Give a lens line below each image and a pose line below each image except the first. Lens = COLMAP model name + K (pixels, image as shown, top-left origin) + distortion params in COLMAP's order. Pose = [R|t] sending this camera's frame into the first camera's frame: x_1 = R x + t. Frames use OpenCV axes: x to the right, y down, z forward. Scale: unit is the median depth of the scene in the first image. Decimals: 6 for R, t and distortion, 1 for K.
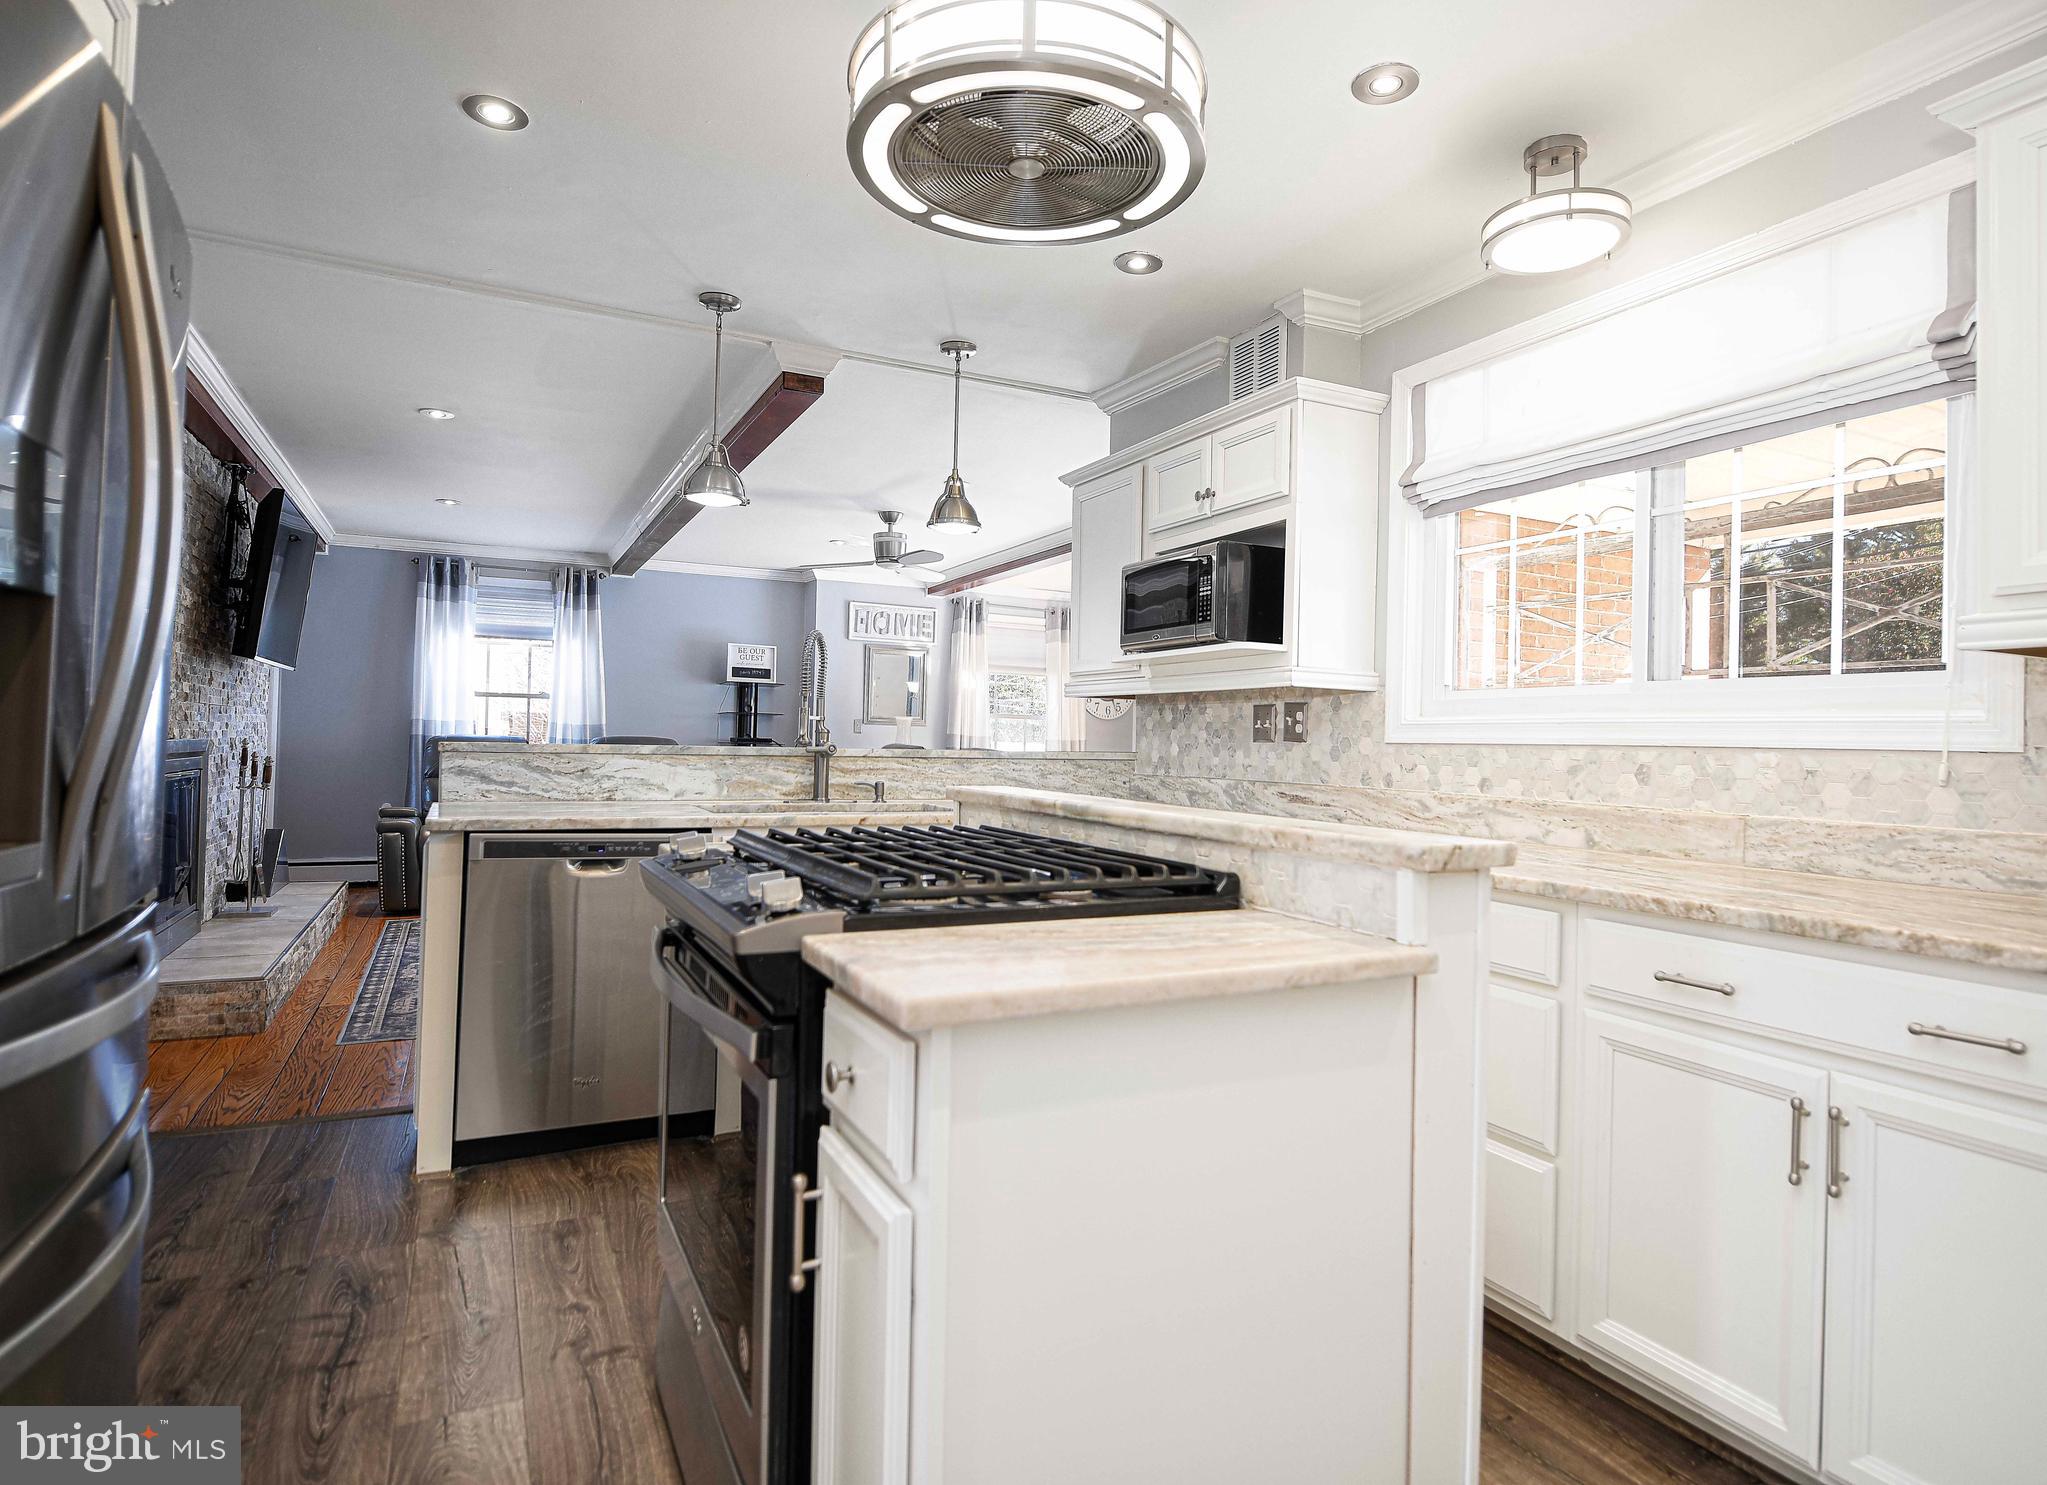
lens RADIAL K [[1102.2, 0, 1029.1], [0, 1102.2, 731.6], [0, 0, 1]] dist [-0.014685, 0.000429]
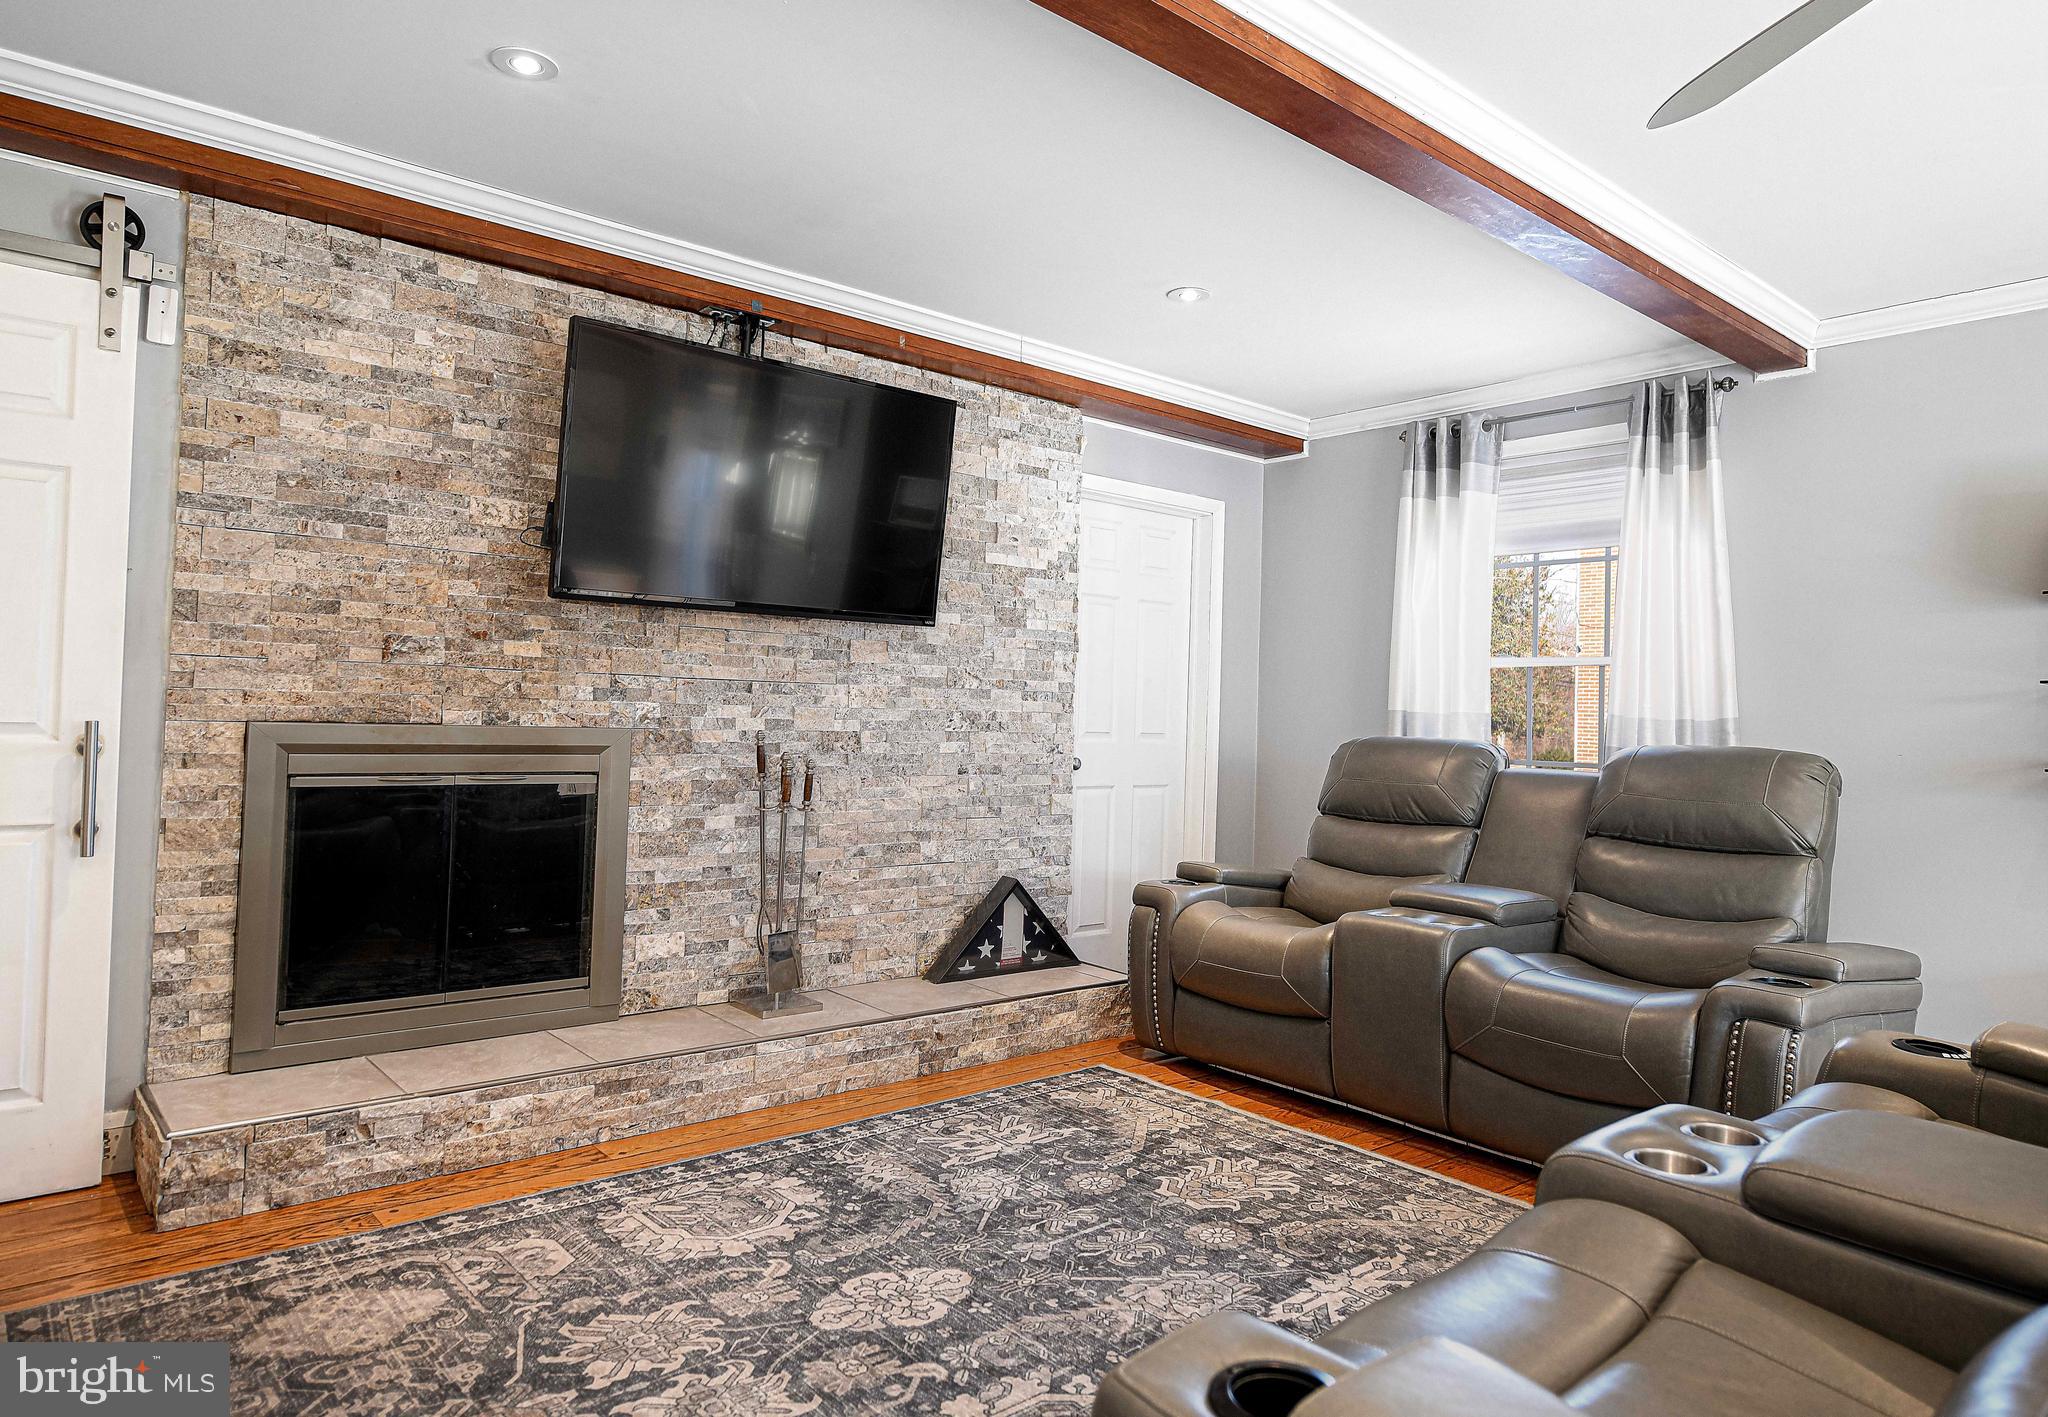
lens RADIAL K [[1280.5, 0, 1054.5], [0, 1280.5, 676.7], [0, 0, 1]] dist [-0.002236, -0.003660]
pose [[0.261375, -0.042357, -0.964308, 0.091267], [-0.013988, 0.998766, -0.047662, 0.013421], [0.965136, 0.025946, 0.260460, 1.504371]]
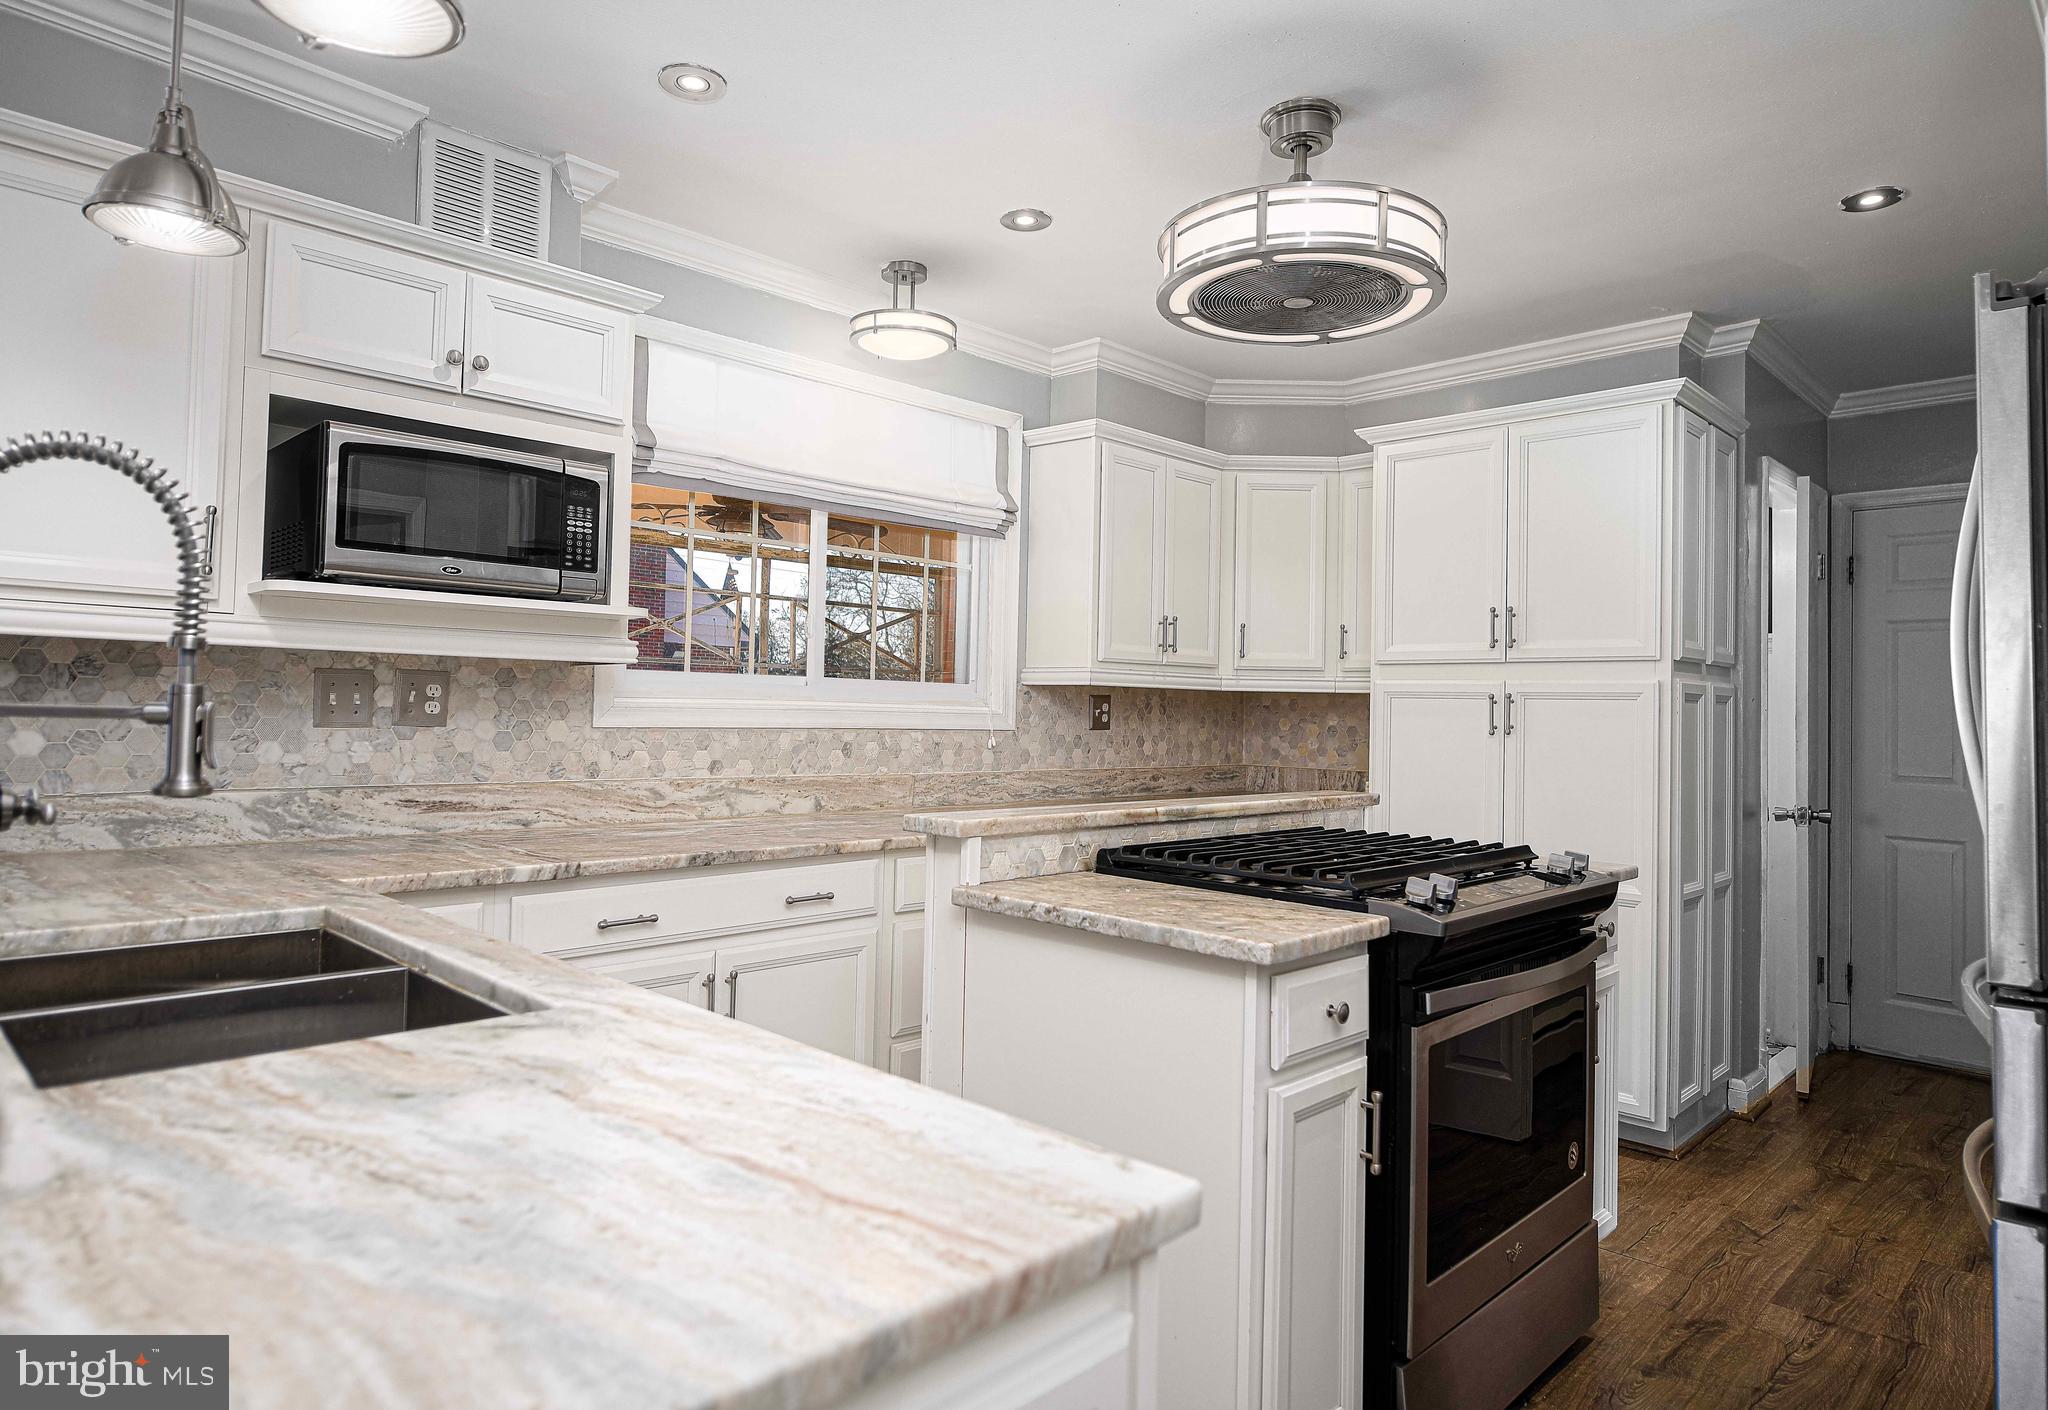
lens RADIAL K [[1210.9, 0, 1054.3], [0, 1210.9, 679.7], [0, 0, 1]] dist [-0.004727, 0.000250]
pose [[-0.332020, -0.004182, 0.943263, -0.658462], [-0.037866, 0.999243, -0.008898, -0.030834], [-0.942512, -0.038671, -0.331928, 0.918531]]
